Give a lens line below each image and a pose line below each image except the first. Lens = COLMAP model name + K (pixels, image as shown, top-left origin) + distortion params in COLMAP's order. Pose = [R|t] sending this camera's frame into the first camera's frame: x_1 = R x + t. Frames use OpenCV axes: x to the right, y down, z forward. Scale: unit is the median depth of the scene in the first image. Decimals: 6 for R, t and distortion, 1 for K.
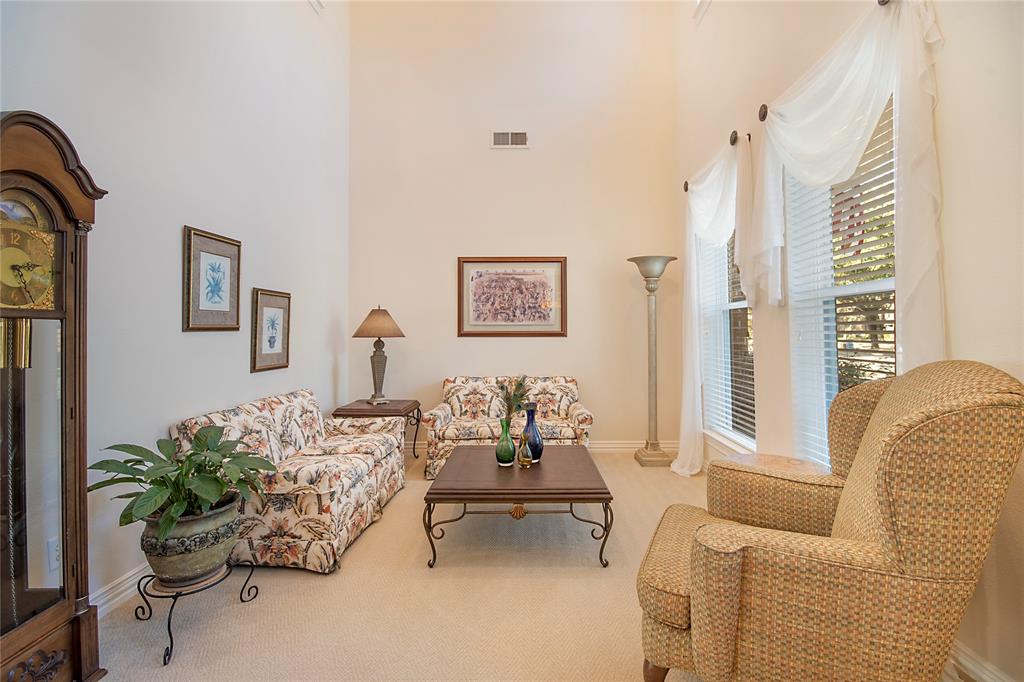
lens RADIAL K [[454.1, 0, 529.3], [0, 454.1, 326.3], [0, 0, 1]] dist [0.000596, -0.007027]
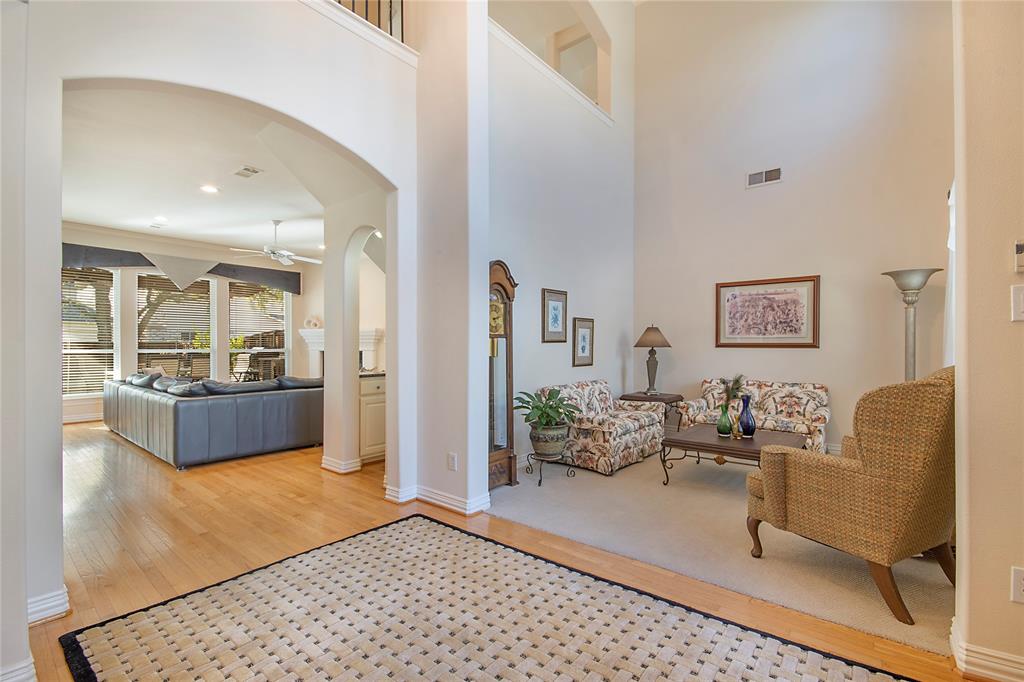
lens RADIAL K [[454.1, 0, 512.7], [0, 454.1, 344.5], [0, 0, 1]] dist [0.000596, -0.007027]
pose [[0.772562, 0.003941, -0.634928, 0.340413], [0.005368, 0.999904, 0.012738, -0.006210], [0.634917, -0.013250, 0.772467, -0.528945]]
